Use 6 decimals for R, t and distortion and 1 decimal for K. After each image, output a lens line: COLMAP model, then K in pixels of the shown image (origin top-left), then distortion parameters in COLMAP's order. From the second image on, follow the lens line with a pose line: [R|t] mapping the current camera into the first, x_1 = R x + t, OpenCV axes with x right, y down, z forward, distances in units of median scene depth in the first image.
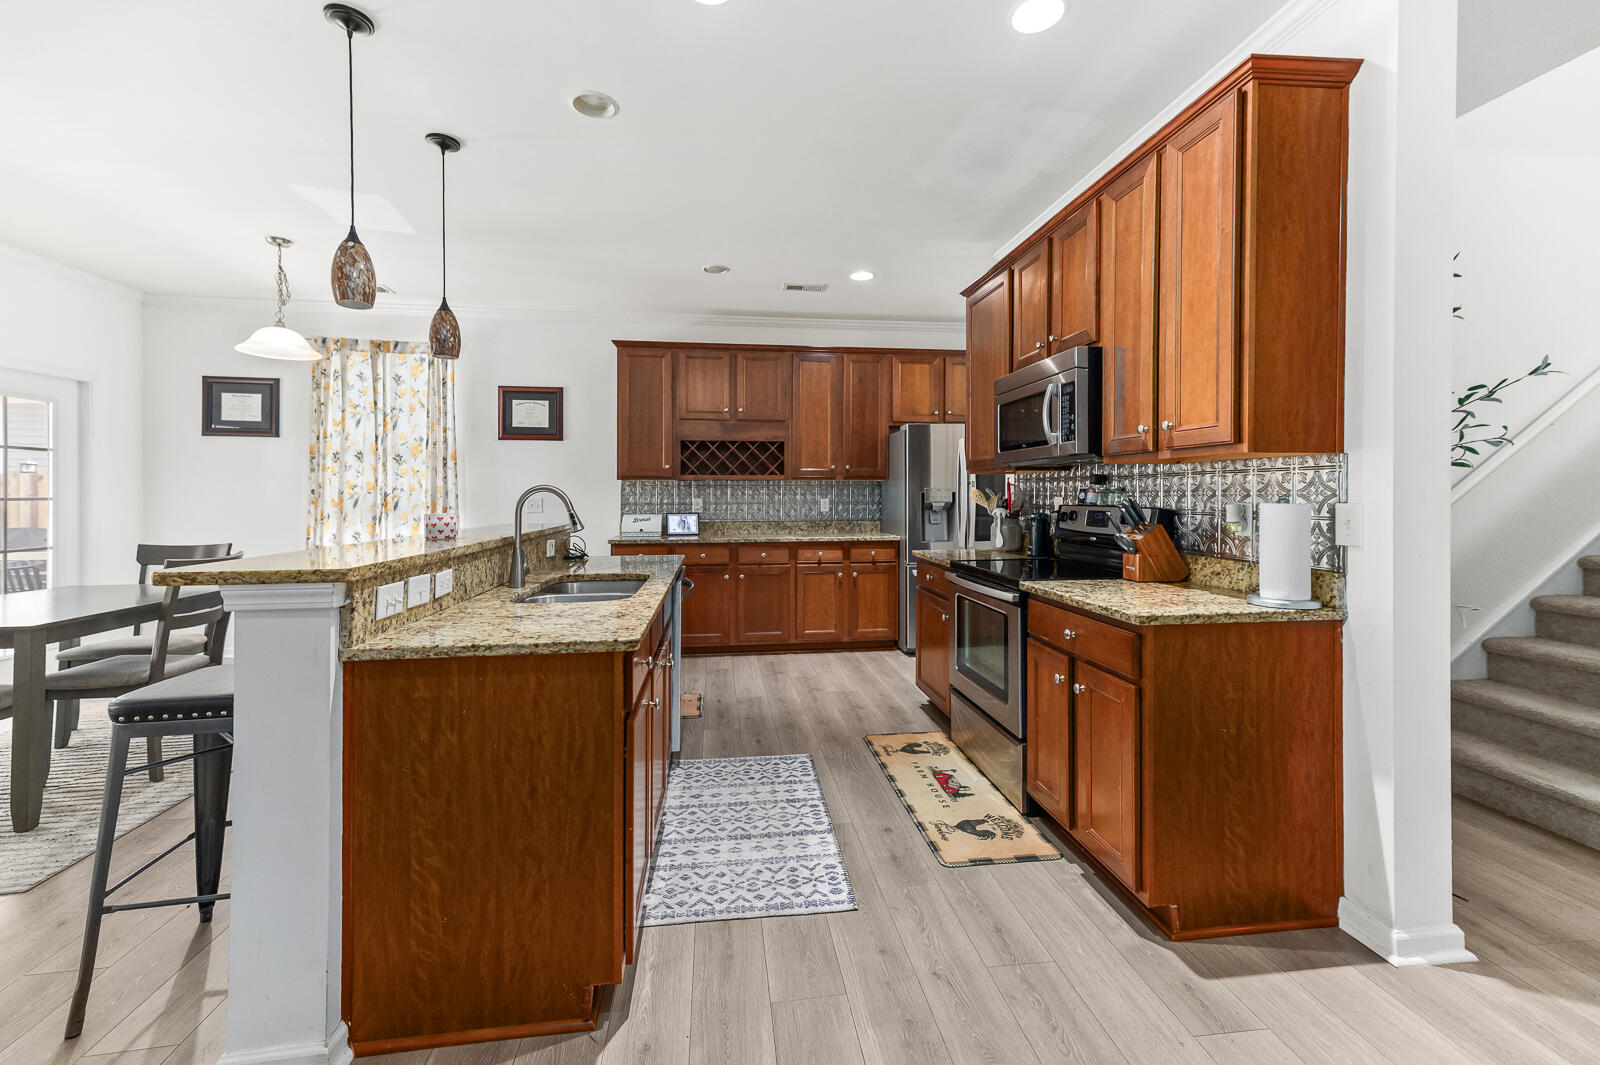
lens RADIAL K [[634.7, 0, 789.4], [0, 634.7, 498.1], [0, 0, 1]] dist [0.010971, 0.000249]
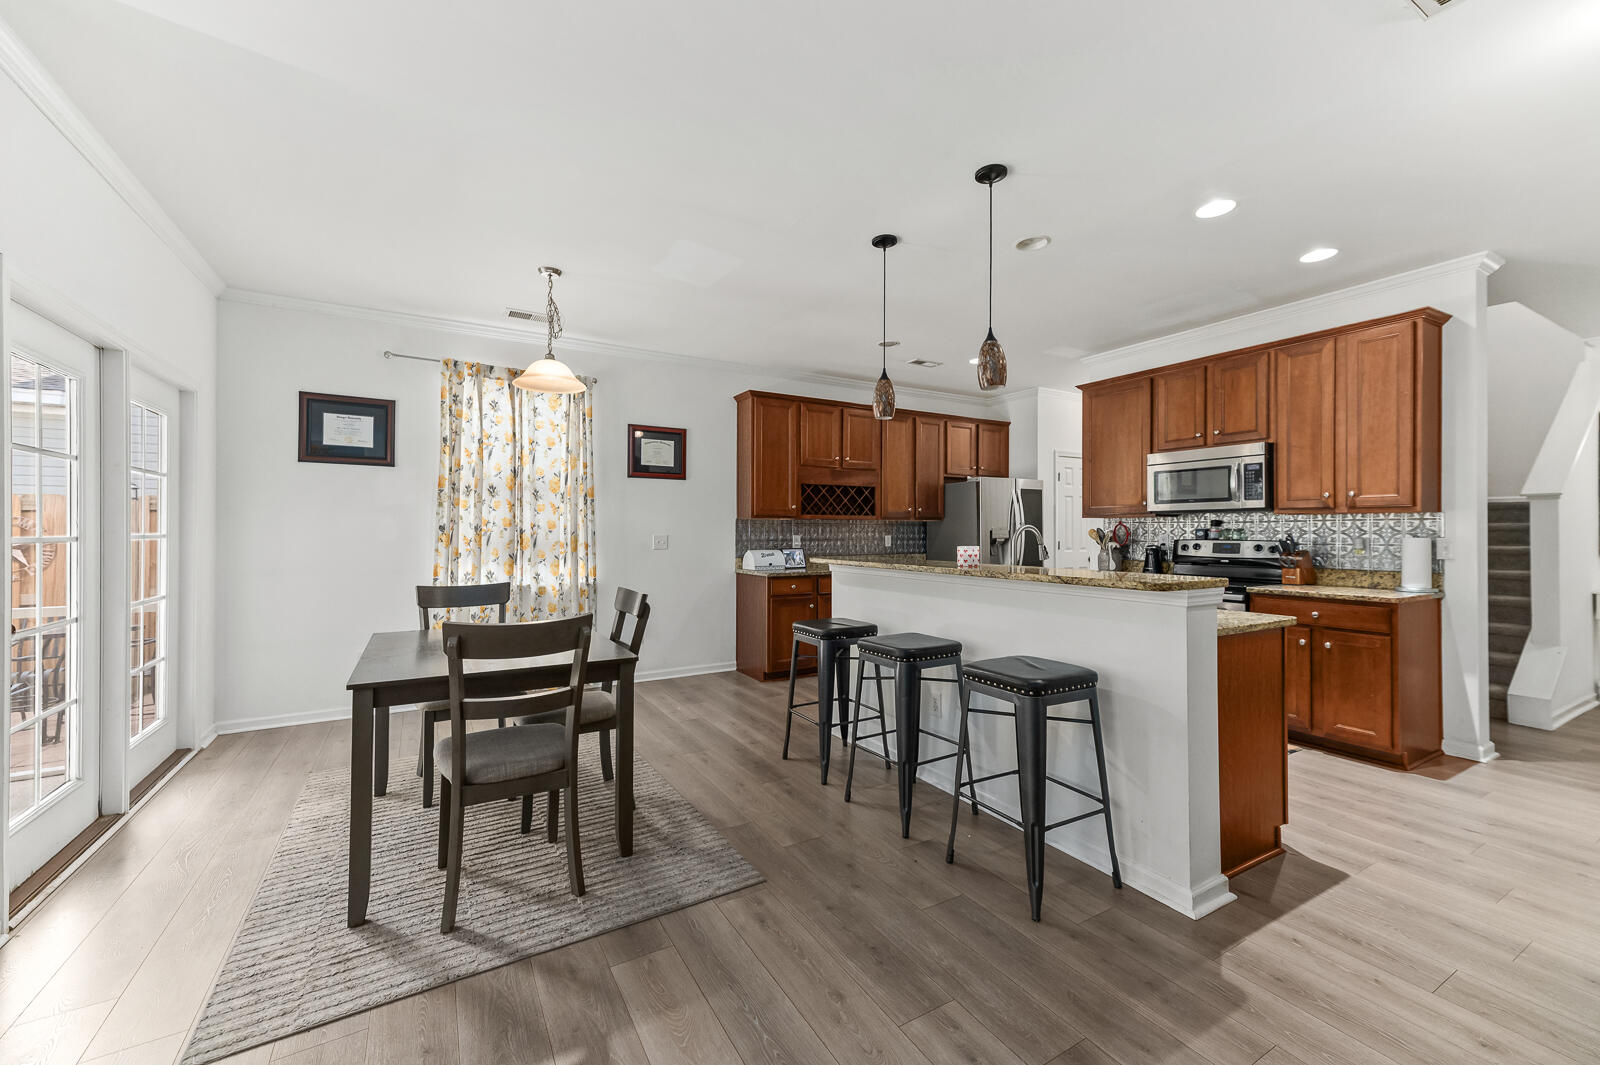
lens RADIAL K [[634.7, 0, 772.0], [0, 634.7, 529.6], [0, 0, 1]] dist [0.010971, 0.000249]
pose [[0.926731, 0.003519, 0.375709, -0.645958], [-0.000195, 0.999961, -0.008885, 0.000237], [-0.375726, 0.008160, 0.926695, -0.018629]]
